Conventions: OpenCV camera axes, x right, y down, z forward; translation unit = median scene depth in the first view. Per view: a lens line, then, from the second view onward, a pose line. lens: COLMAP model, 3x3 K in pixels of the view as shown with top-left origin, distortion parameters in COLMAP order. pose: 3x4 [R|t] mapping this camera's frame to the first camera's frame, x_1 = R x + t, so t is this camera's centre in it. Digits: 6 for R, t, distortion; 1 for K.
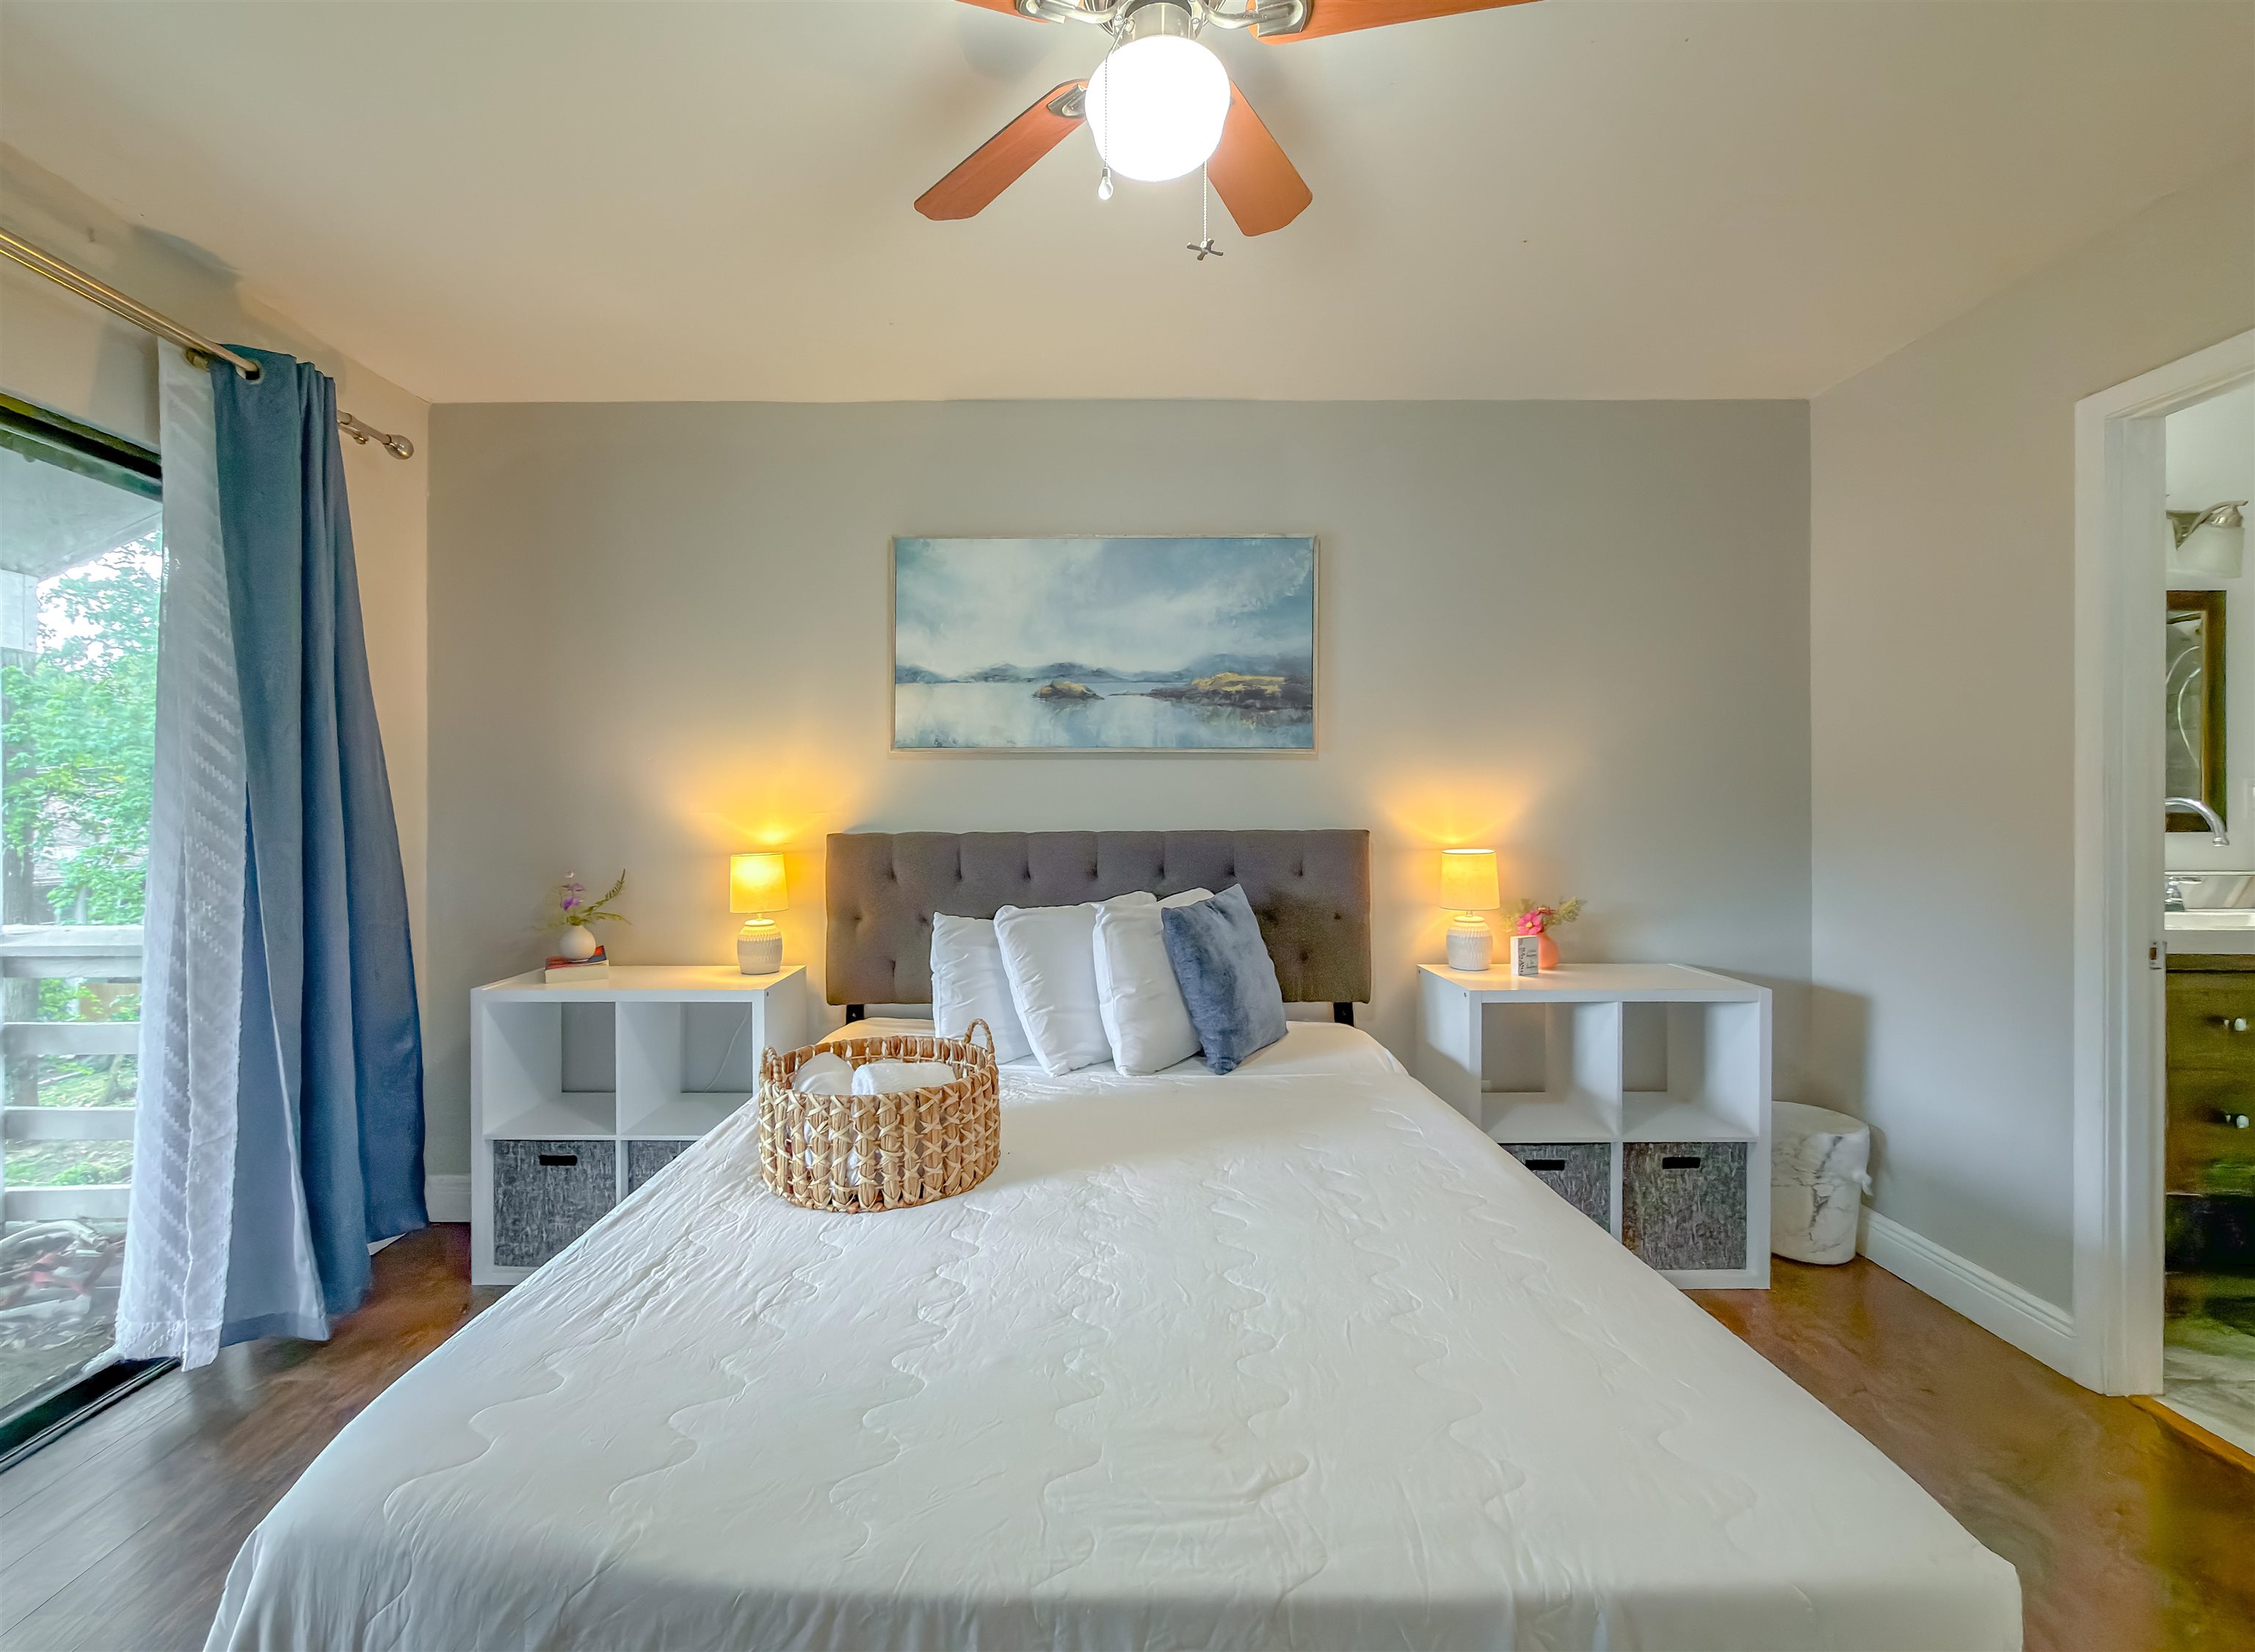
lens RADIAL K [[994.7, 0, 1126.7], [0, 994.7, 819.2], [0, 0, 1]] dist [-0.002567, -0.000039]
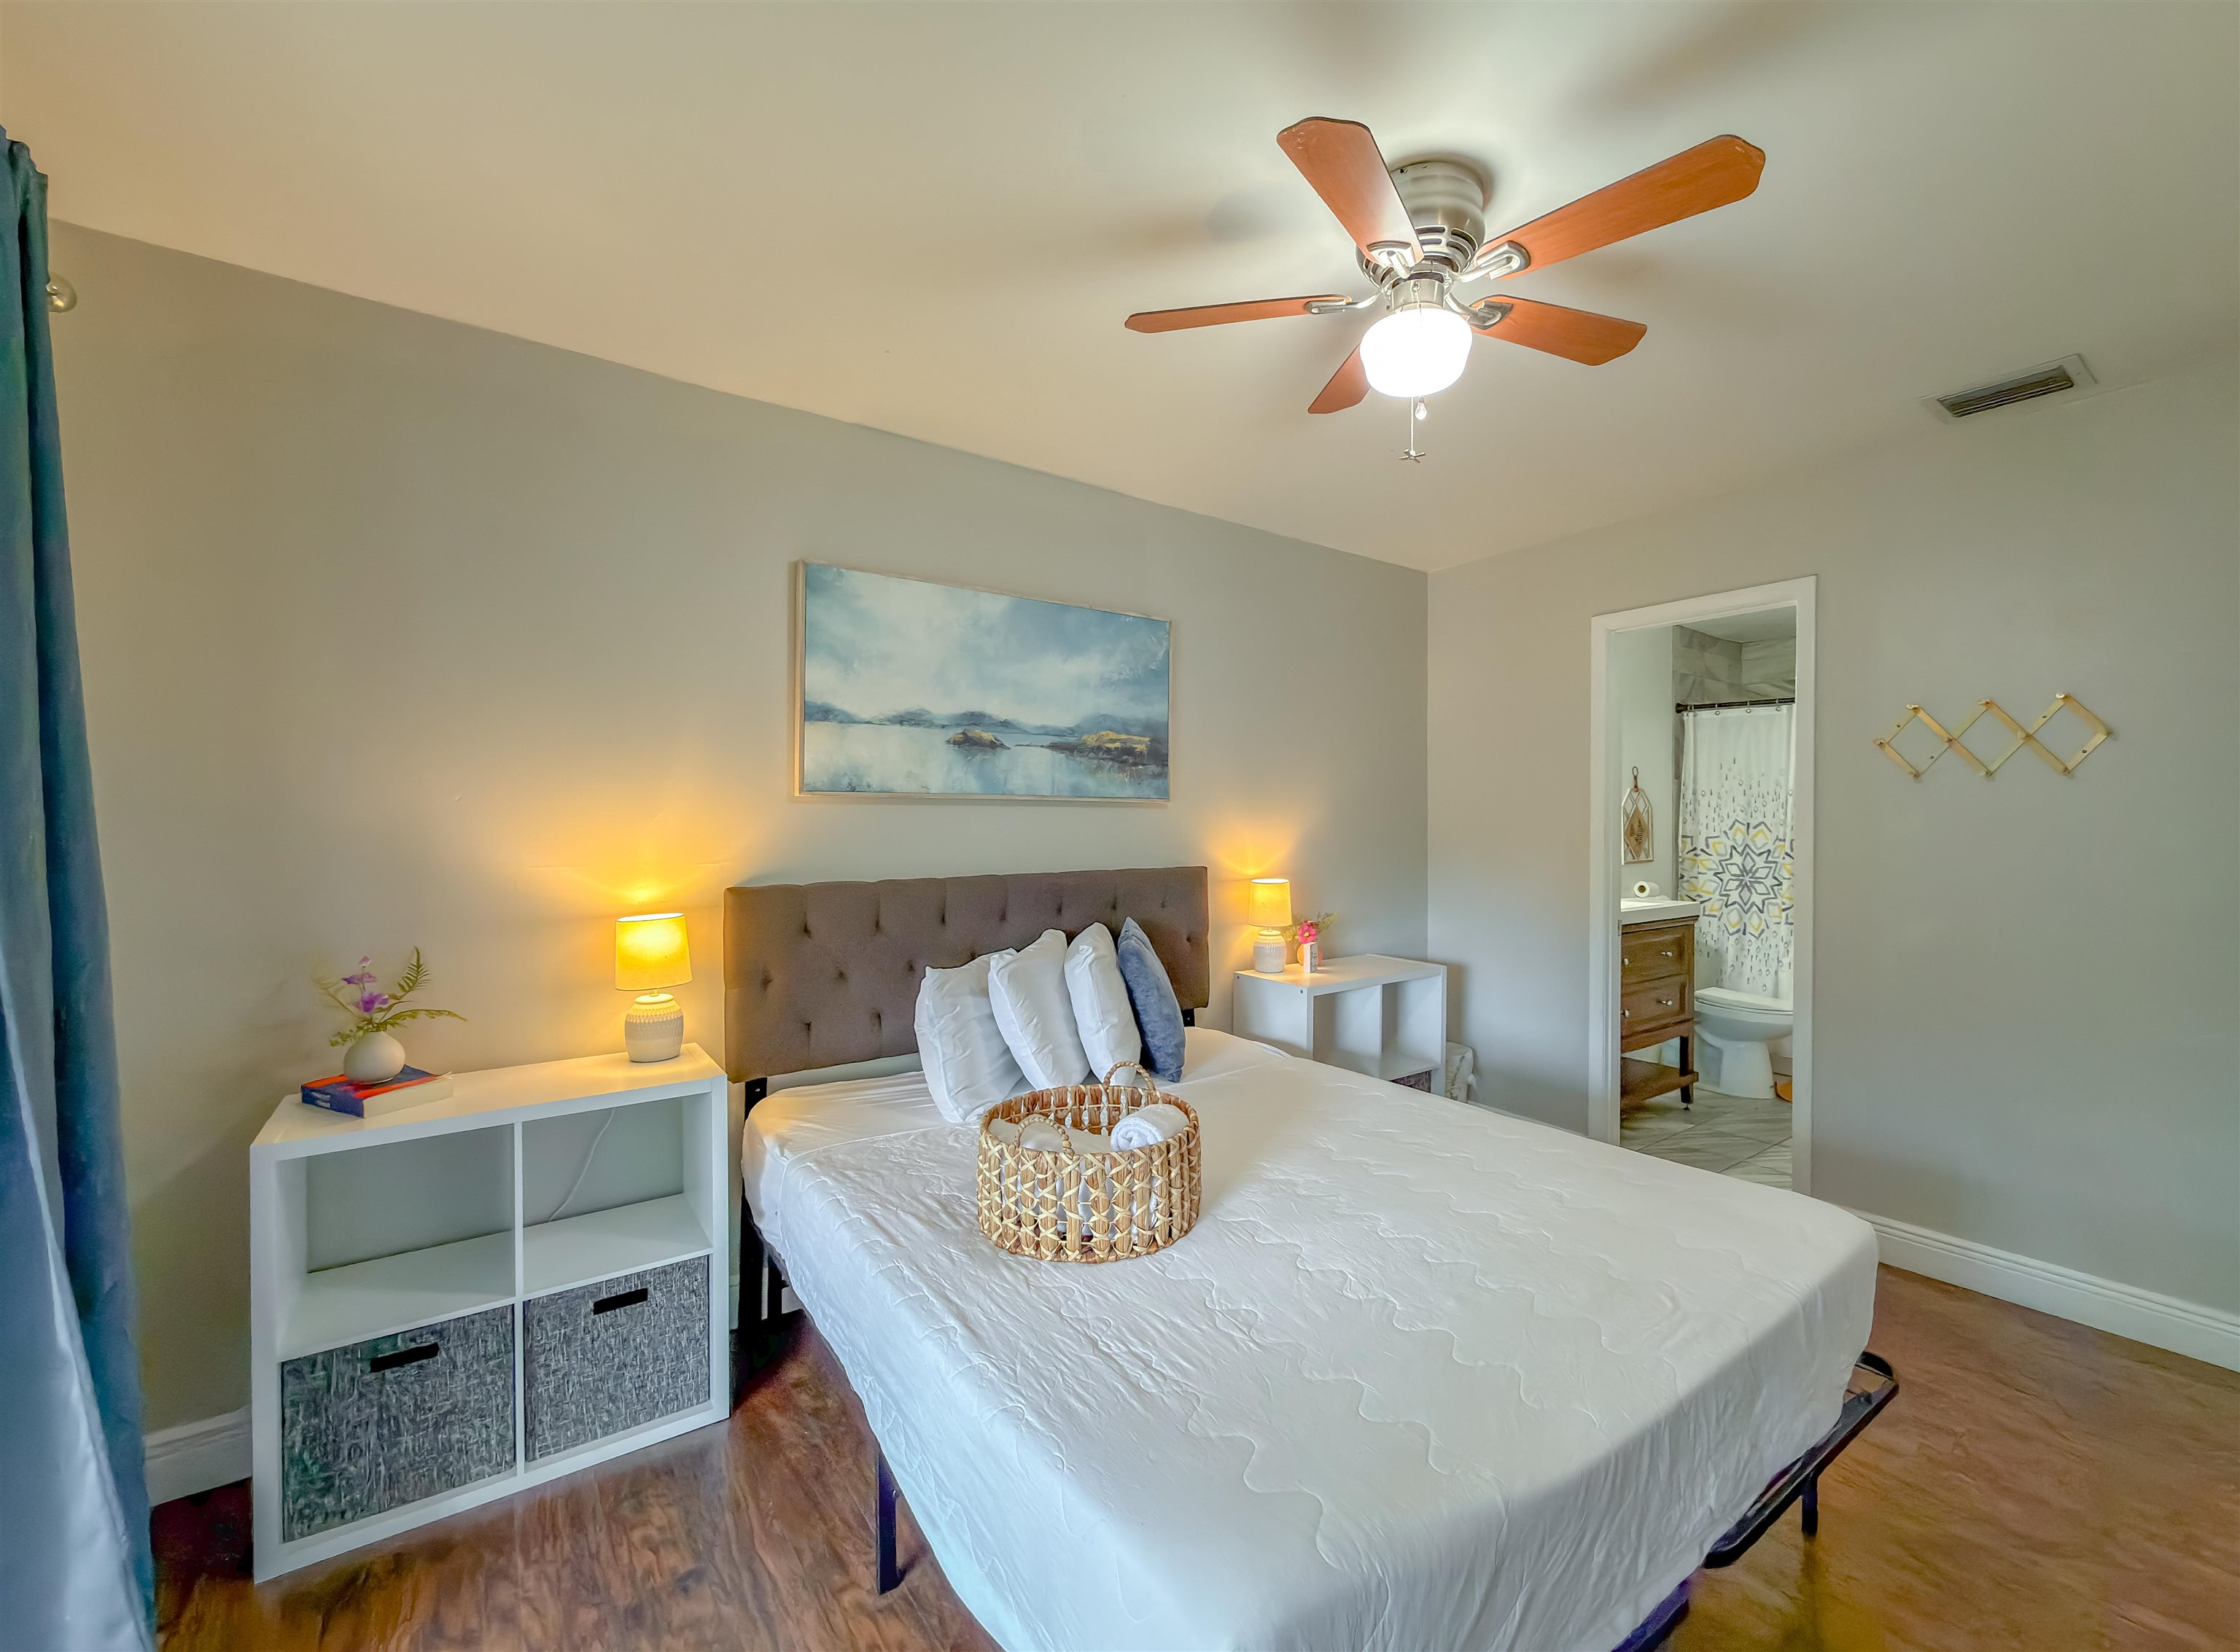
lens RADIAL K [[954.0, 0, 1189.2], [0, 954.0, 830.6], [0, 0, 1]] dist [0.001791, -0.000222]
pose [[0.782230, -0.004447, 0.622974, -0.504691], [0.000446, 0.999978, 0.006577, -0.040964], [-0.622990, -0.004867, 0.782215, 0.091345]]
